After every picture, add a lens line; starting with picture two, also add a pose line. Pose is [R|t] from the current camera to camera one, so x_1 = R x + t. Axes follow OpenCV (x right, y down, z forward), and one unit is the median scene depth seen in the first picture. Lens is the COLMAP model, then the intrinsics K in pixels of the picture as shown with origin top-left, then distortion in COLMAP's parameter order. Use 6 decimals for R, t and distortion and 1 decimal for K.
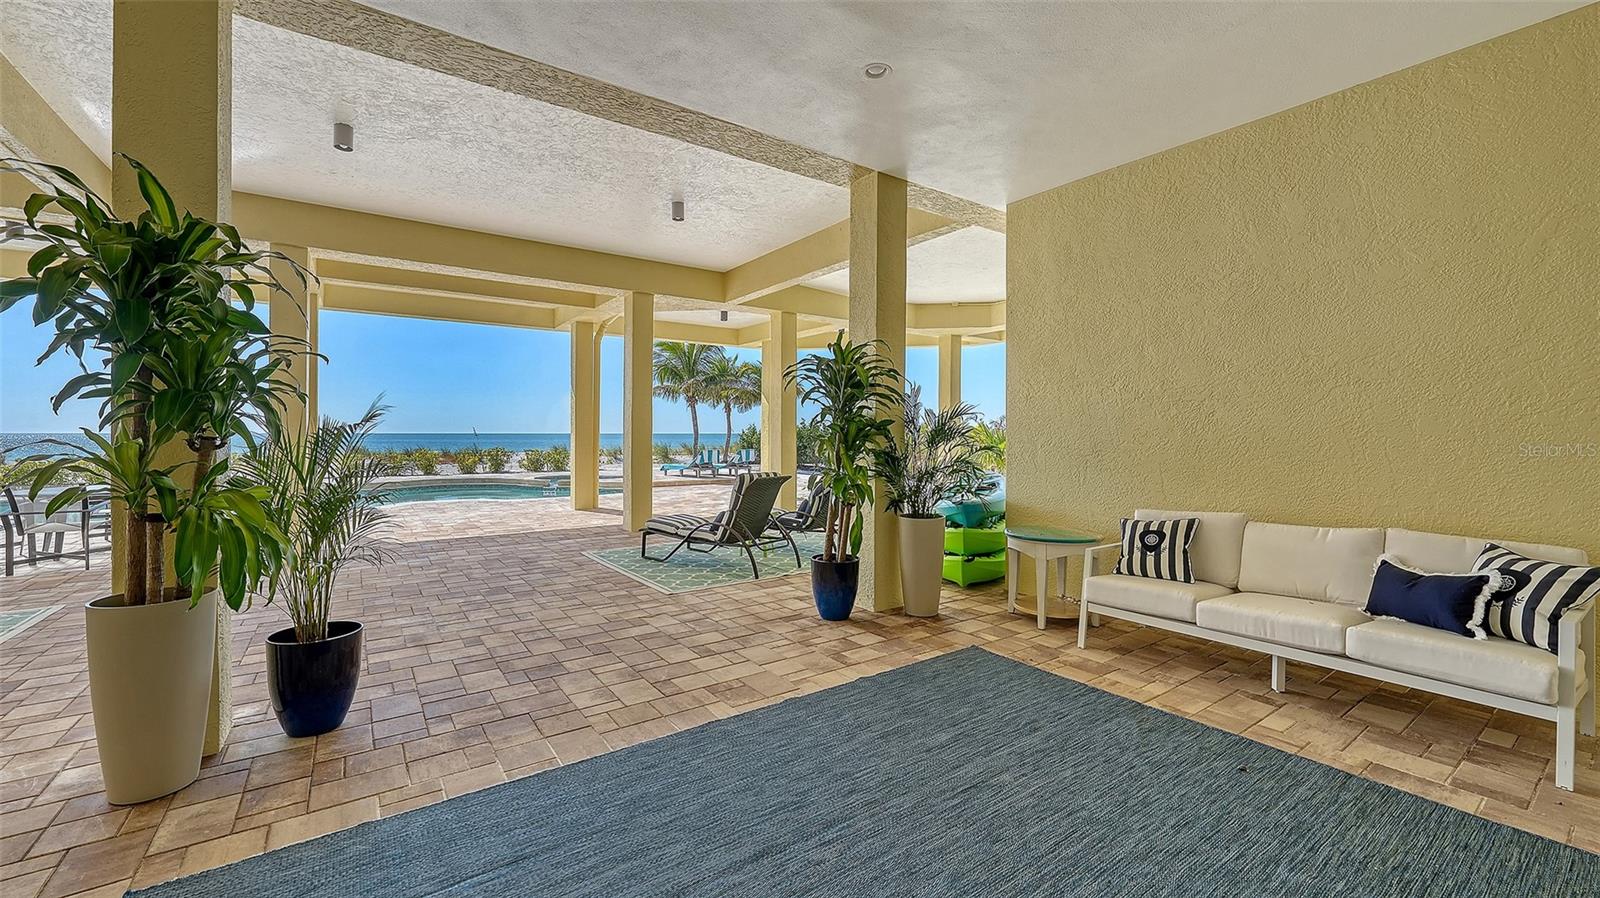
lens RADIAL K [[629.1, 0, 801.4], [0, 629.1, 438.1], [0, 0, 1]] dist [-0.002372, -0.000219]
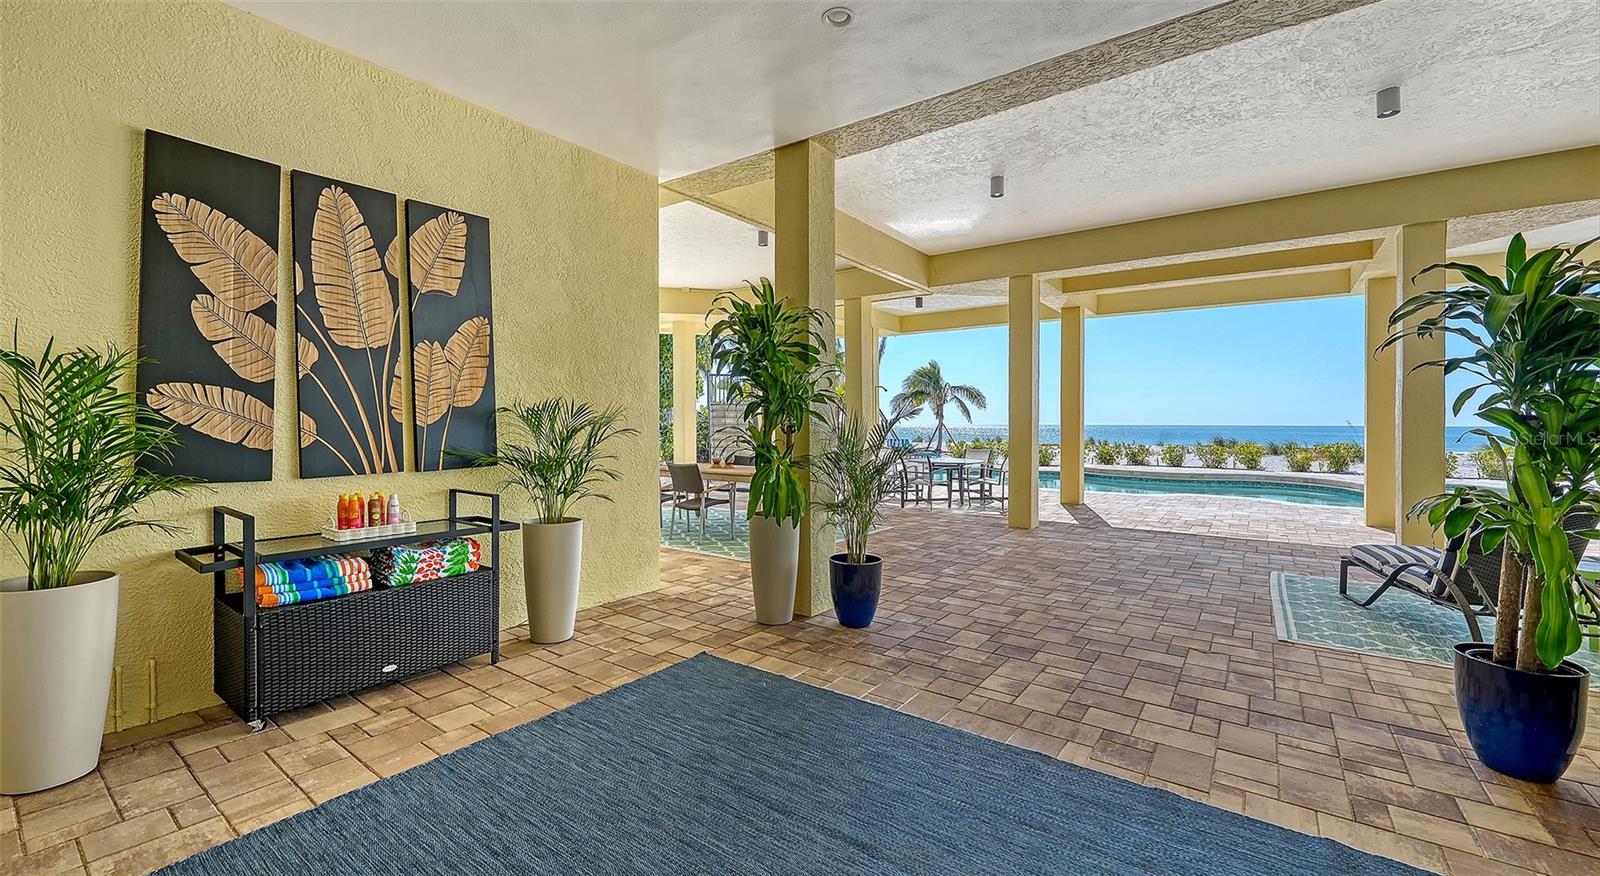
lens RADIAL K [[631.4, 0, 798.1], [0, 631.4, 429.2], [0, 0, 1]] dist [-0.004474, 0.000037]
pose [[0.315443, 0.008550, -0.948906, 0.427446], [-0.009985, 0.999934, 0.005691, -0.001417], [0.948892, 0.007679, 0.315507, 0.294685]]
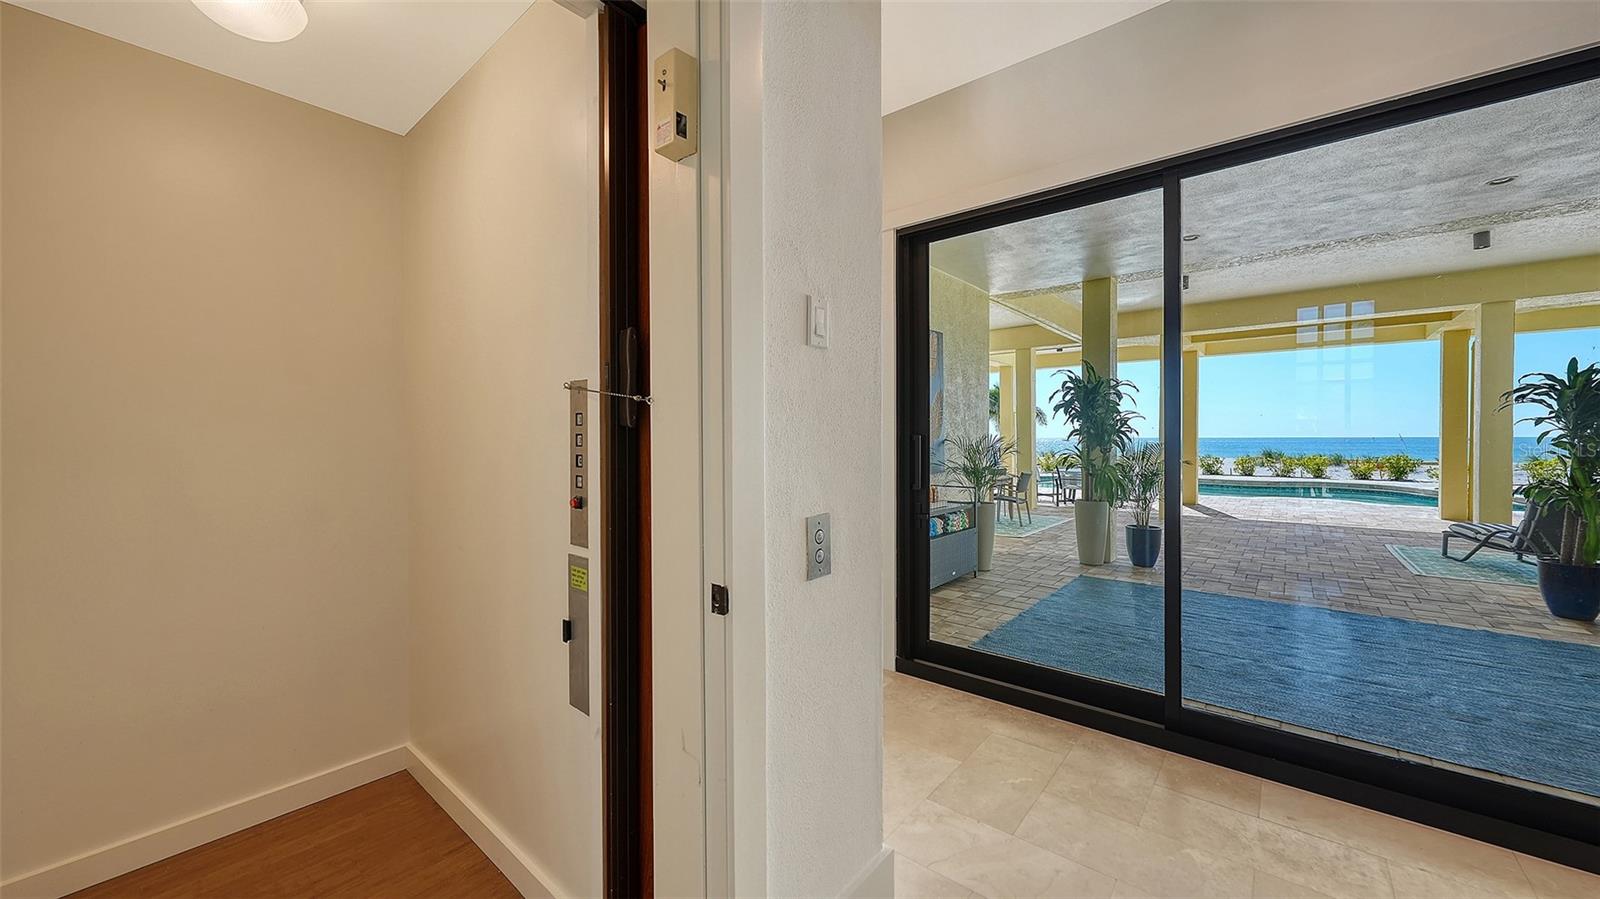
lens RADIAL K [[582.0, 0, 804.7], [0, 582.0, 447.1], [0, 0, 1]] dist [0.001744, 0.000021]
pose [[0.256224, 0.012956, -0.966531, 0.806417], [-0.004114, 0.999916, 0.012313, -0.021385], [0.966609, 0.000821, 0.256256, -0.640889]]
